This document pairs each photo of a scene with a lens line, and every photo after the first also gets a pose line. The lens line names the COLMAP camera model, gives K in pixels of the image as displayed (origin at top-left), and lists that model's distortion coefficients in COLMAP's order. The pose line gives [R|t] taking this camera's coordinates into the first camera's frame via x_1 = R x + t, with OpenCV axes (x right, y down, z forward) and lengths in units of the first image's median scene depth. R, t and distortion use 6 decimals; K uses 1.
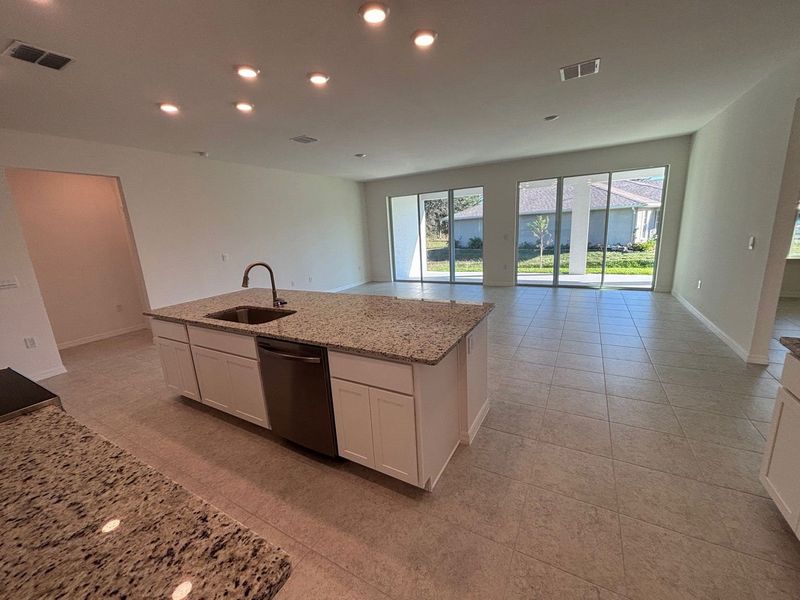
lens RADIAL K [[323.0, 0, 398.0], [0, 323.0, 296.1], [0, 0, 1]] dist [-0.003113, 0.000129]
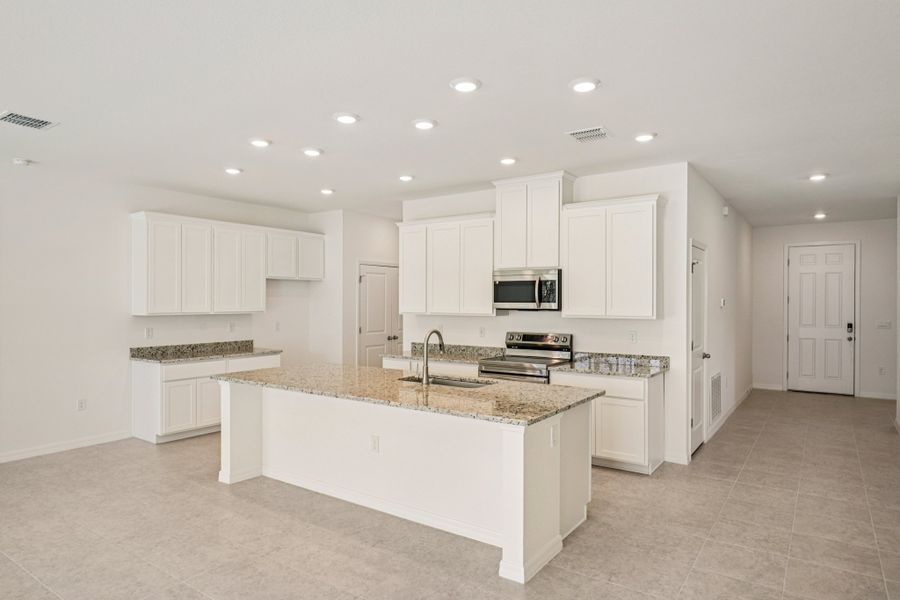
lens RADIAL K [[534.7, 0, 456.5], [0, 534.7, 305.5], [0, 0, 1]] dist [-0.029762, 0.001500]
pose [[-0.994990, 0.055317, 0.083282, -0.759092], [0.071982, 0.974454, 0.212738, -0.586071], [-0.069386, 0.217667, -0.973554, 2.950025]]
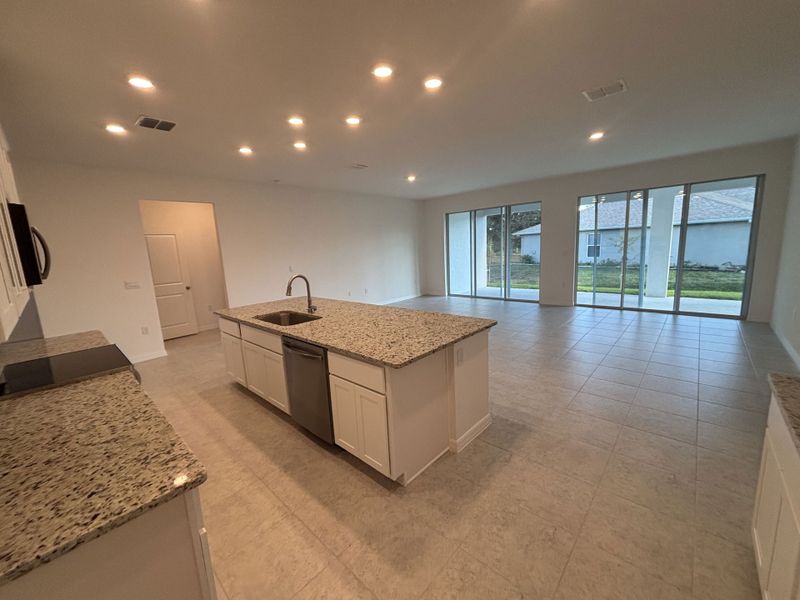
lens RADIAL K [[323.0, 0, 397.6], [0, 323.0, 294.8], [0, 0, 1]] dist [-0.003113, 0.000129]
pose [[0.973970, 0.041339, -0.222877, 0.249655], [-0.051397, 0.997896, -0.039519, -0.002938], [0.220775, 0.049945, 0.974045, -0.096092]]
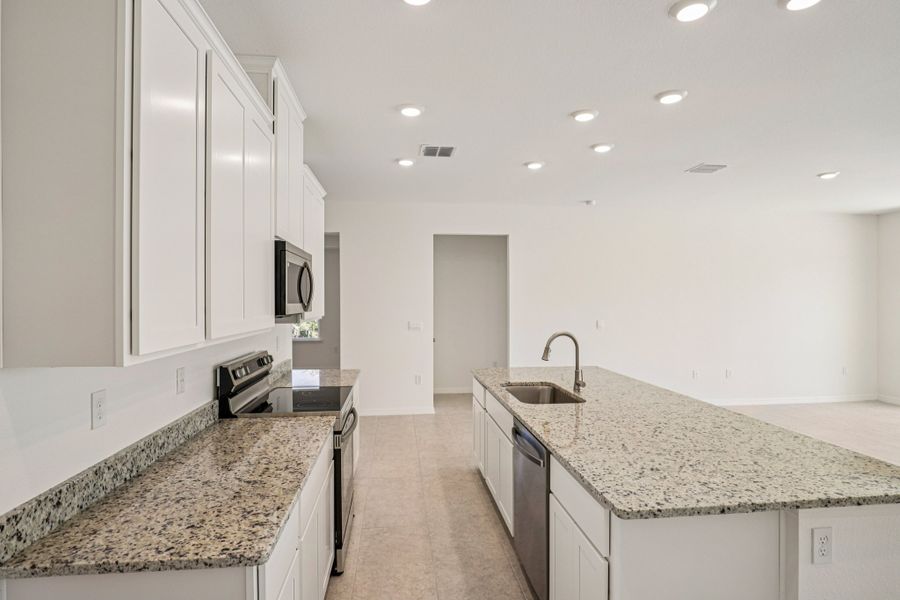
lens RADIAL K [[469.0, 0, 448.6], [0, 469.0, 297.0], [0, 0, 1]] dist [-0.025314, 0.001996]
pose [[0.585085, 0.052143, -0.809294, 0.431161], [-0.201494, 0.975985, -0.082788, -0.042394], [0.785542, 0.211506, 0.581540, 0.088552]]
